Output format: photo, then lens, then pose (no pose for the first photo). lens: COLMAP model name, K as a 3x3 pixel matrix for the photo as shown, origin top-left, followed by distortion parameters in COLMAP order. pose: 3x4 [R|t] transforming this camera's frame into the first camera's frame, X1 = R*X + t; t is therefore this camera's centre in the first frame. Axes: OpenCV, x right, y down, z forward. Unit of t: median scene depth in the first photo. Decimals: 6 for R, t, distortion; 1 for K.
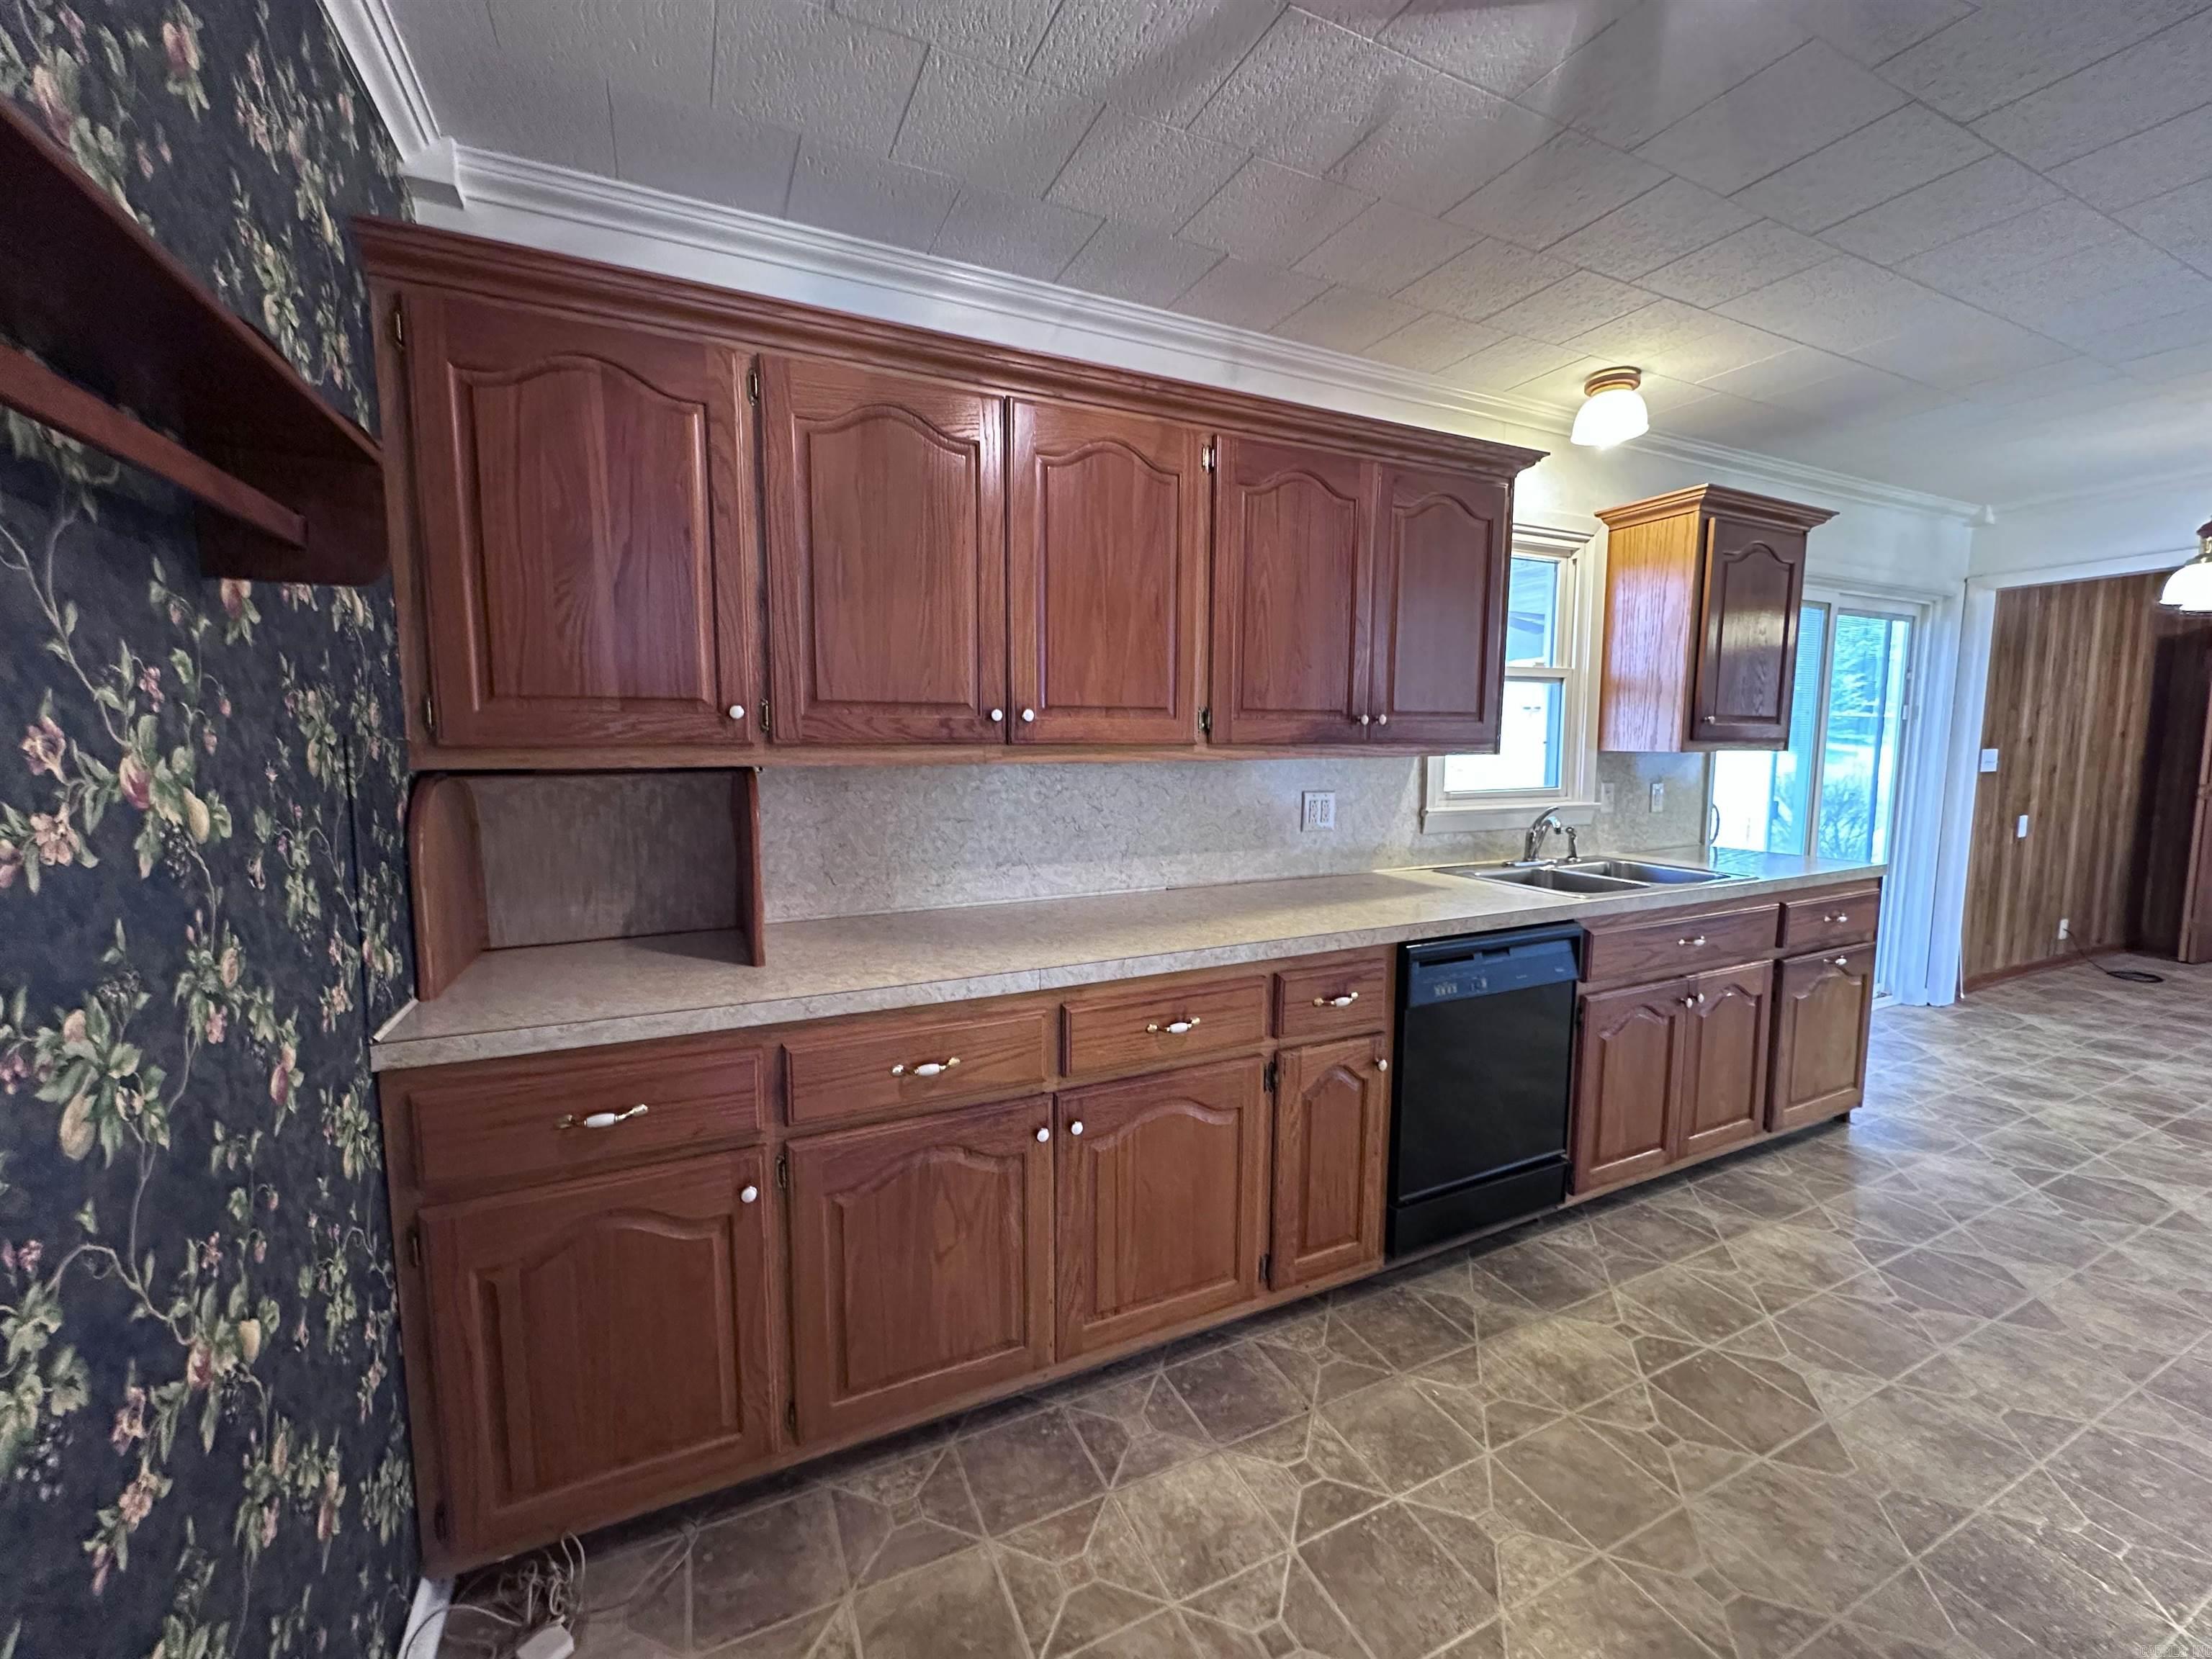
lens RADIAL K [[884.7, 0, 1106.0], [0, 884.7, 829.5], [0, 0, 1]] dist [-0.000555, 0.000181]
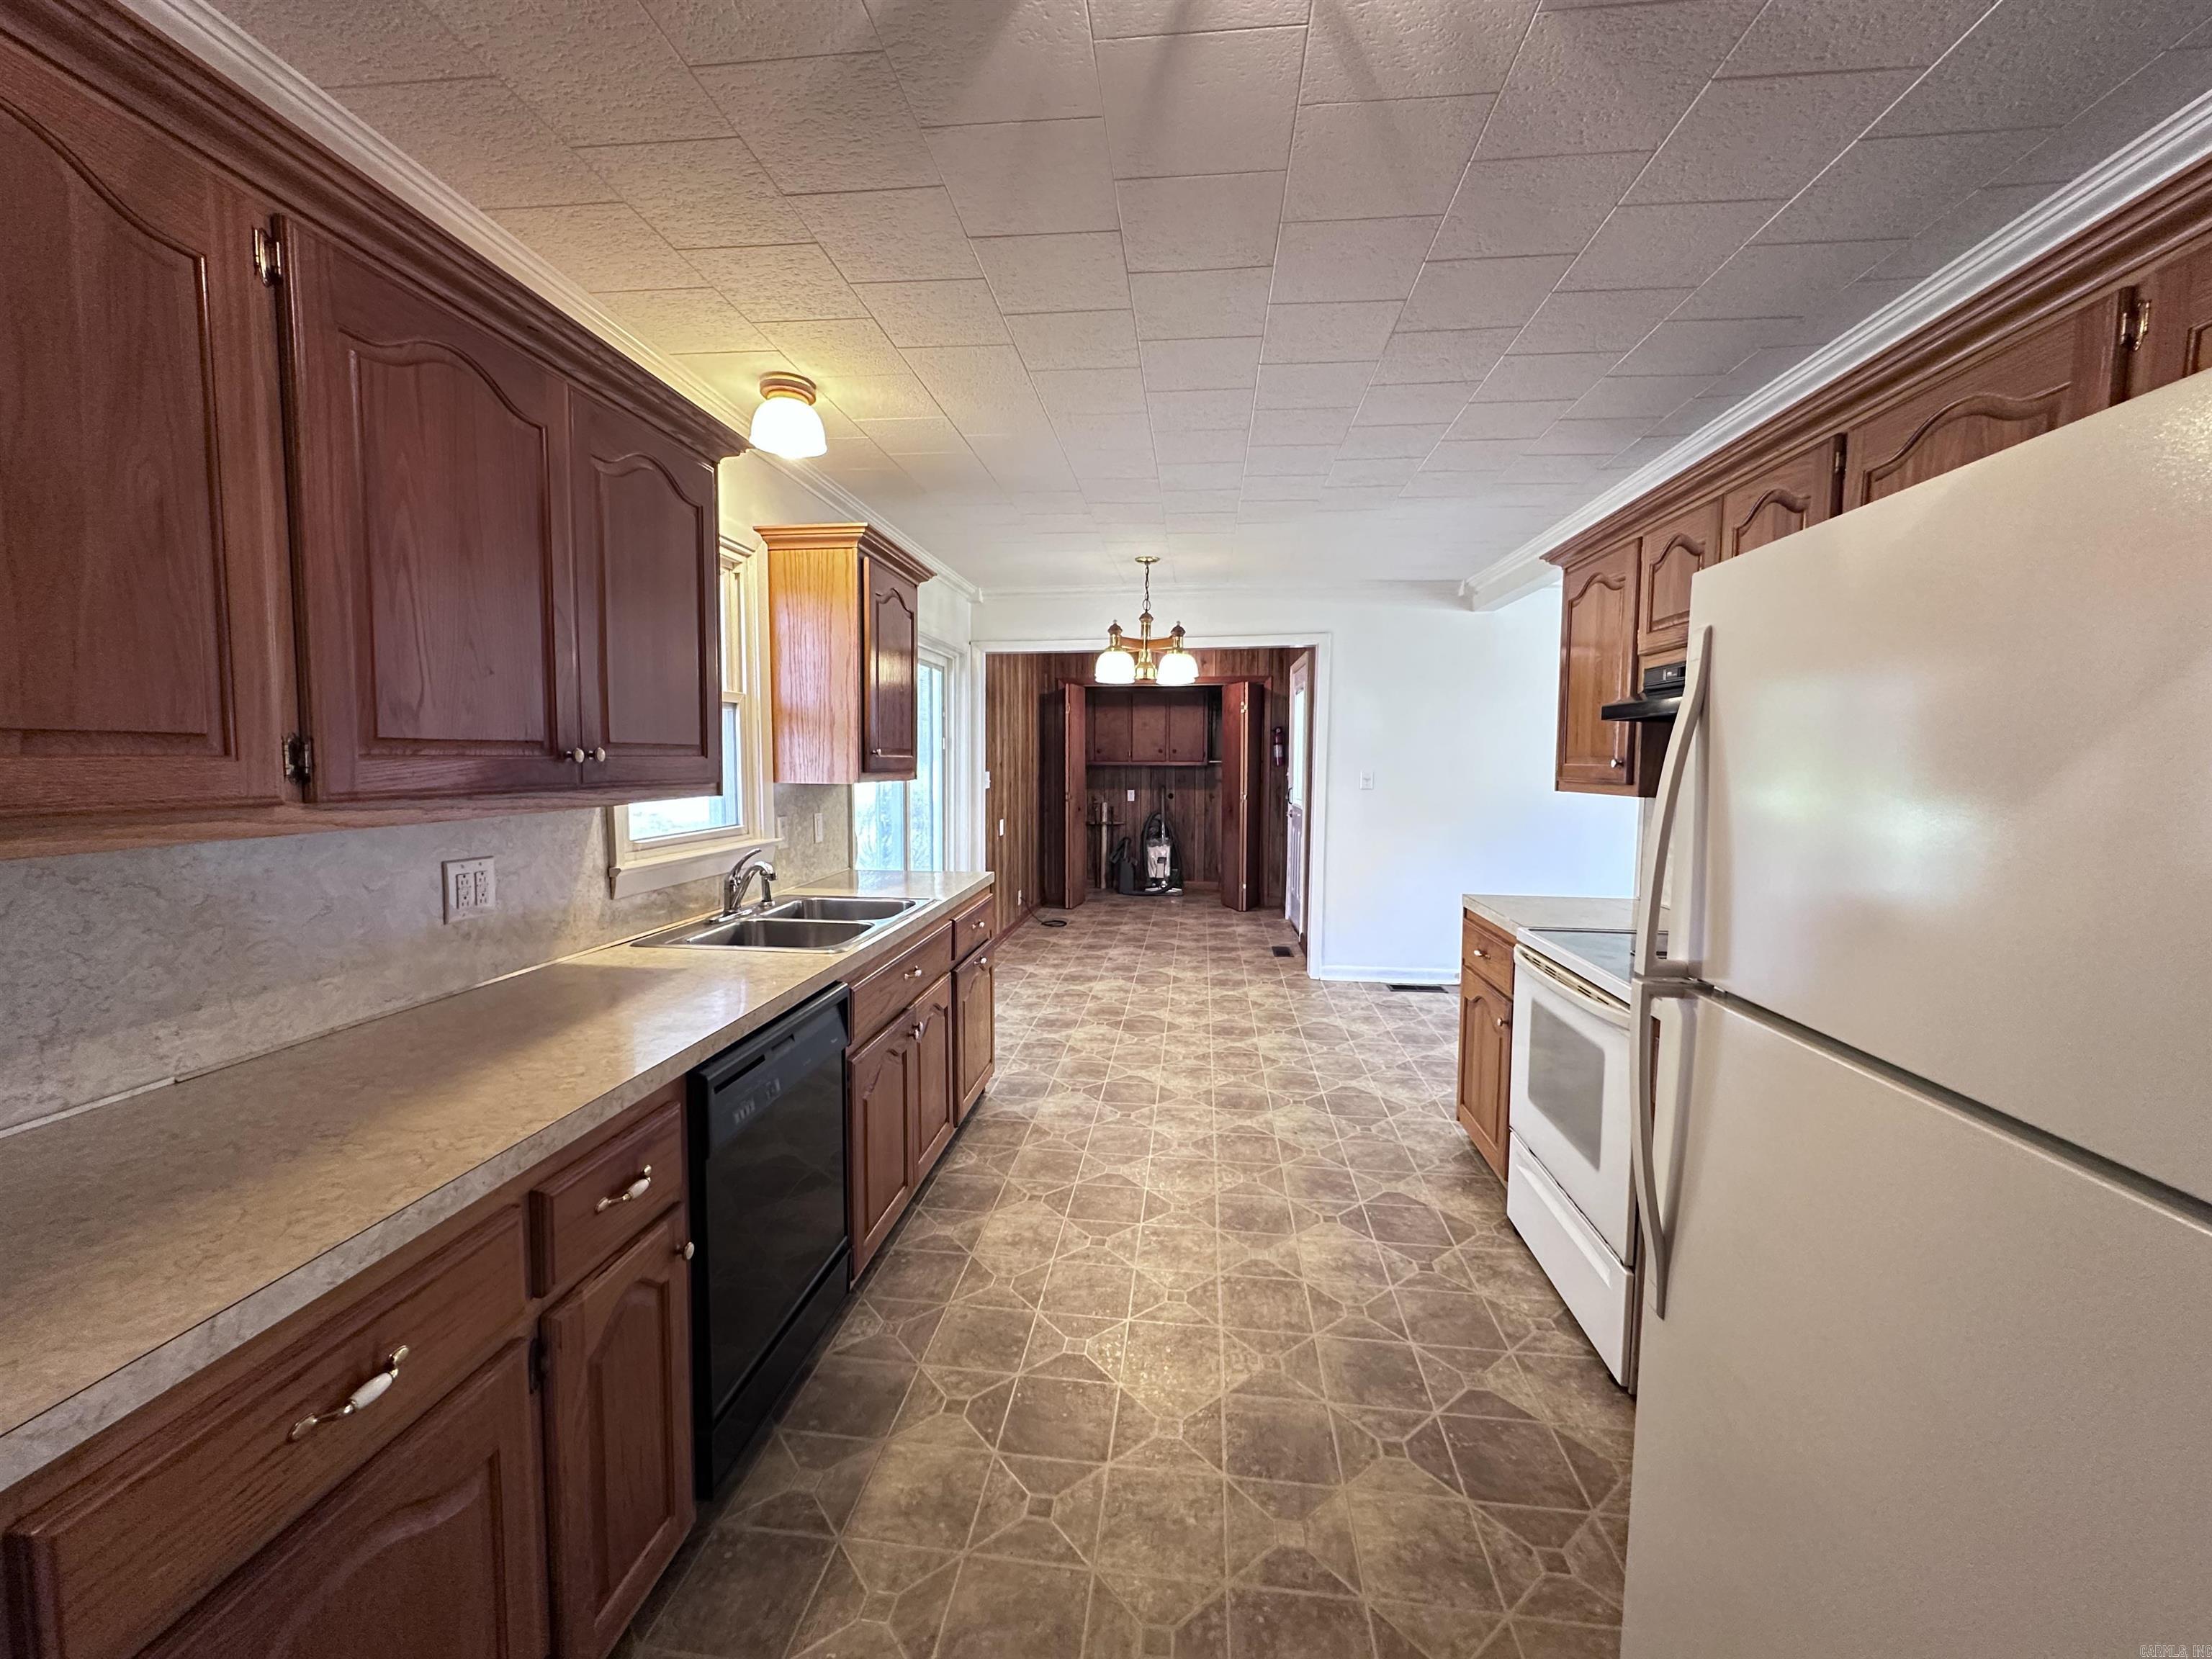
lens RADIAL K [[886.2, 0, 1106.4], [0, 886.2, 827.2], [0, 0, 1]] dist [-0.000524, 0.000270]
pose [[0.525593, -0.063866, 0.848336, -0.075016], [0.080151, 0.996460, 0.025359, -0.050950], [-0.846952, 0.054666, 0.528851, 0.279823]]
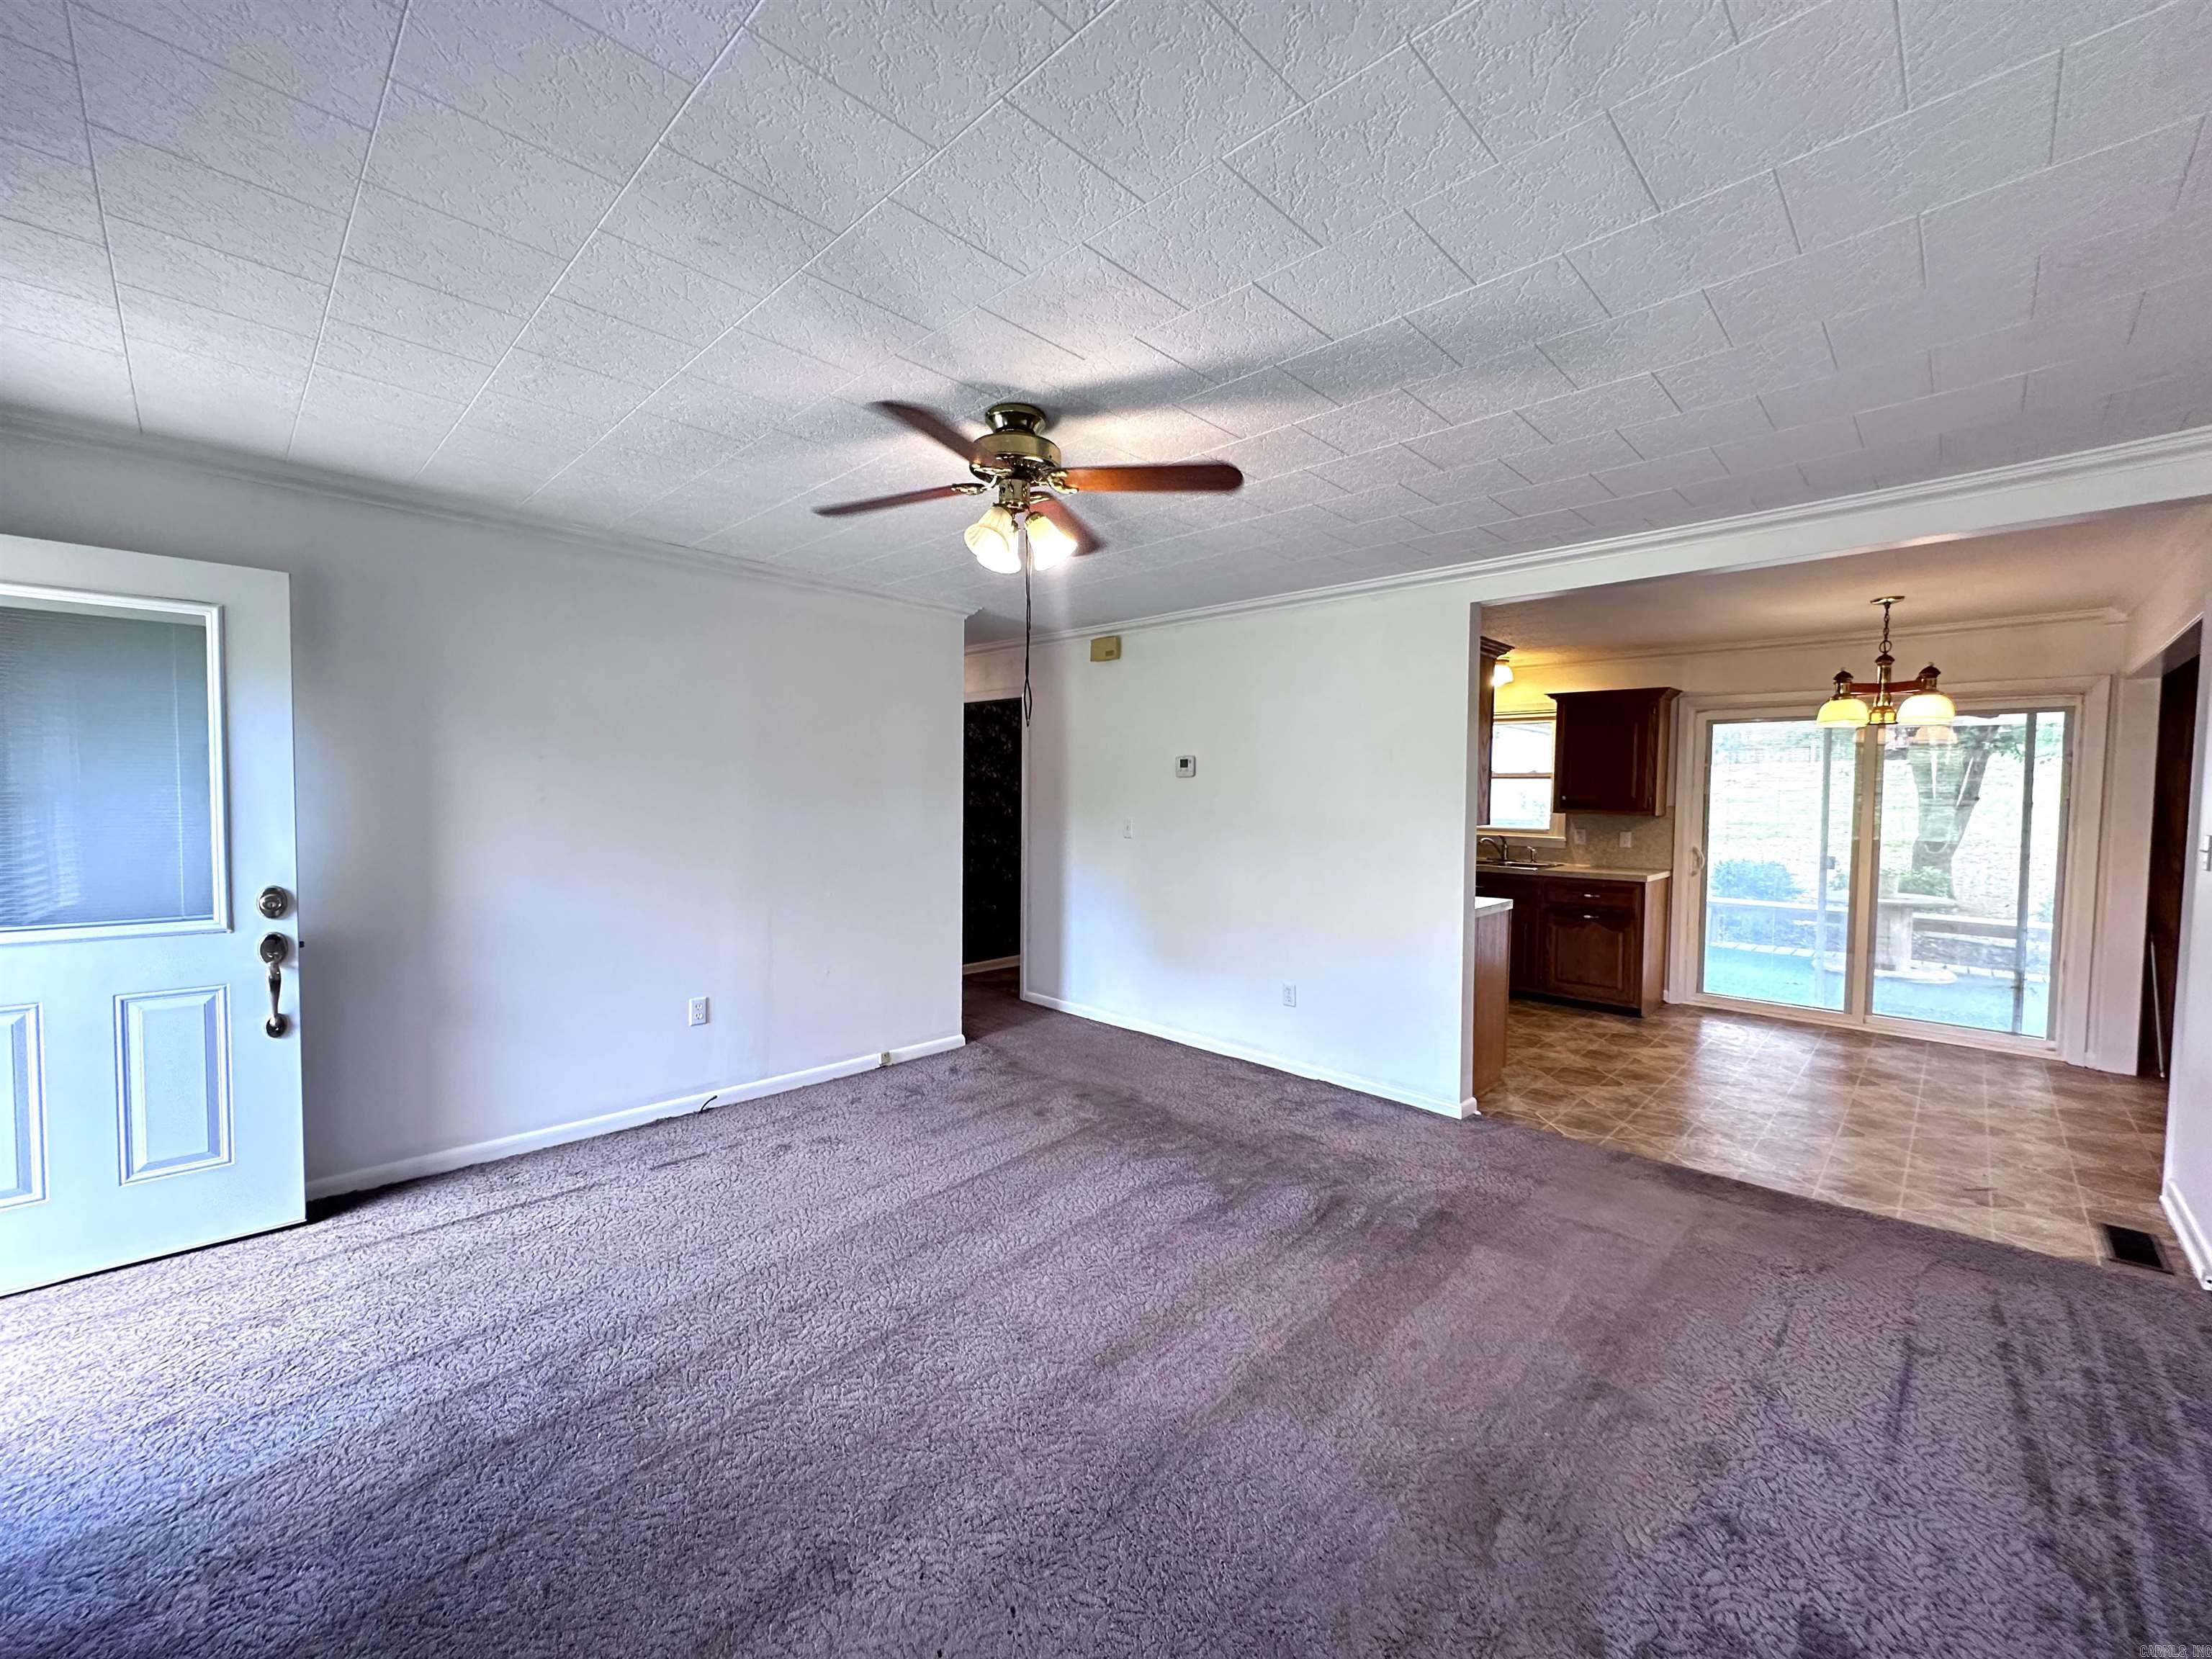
lens RADIAL K [[886.2, 0, 1106.4], [0, 886.2, 827.2], [0, 0, 1]] dist [-0.000524, 0.000270]
pose [[0.340863, 0.044028, -0.939081, 2.813955], [-0.105620, 0.994372, 0.008283, 0.052041], [0.934161, 0.096362, 0.343595, -0.912870]]
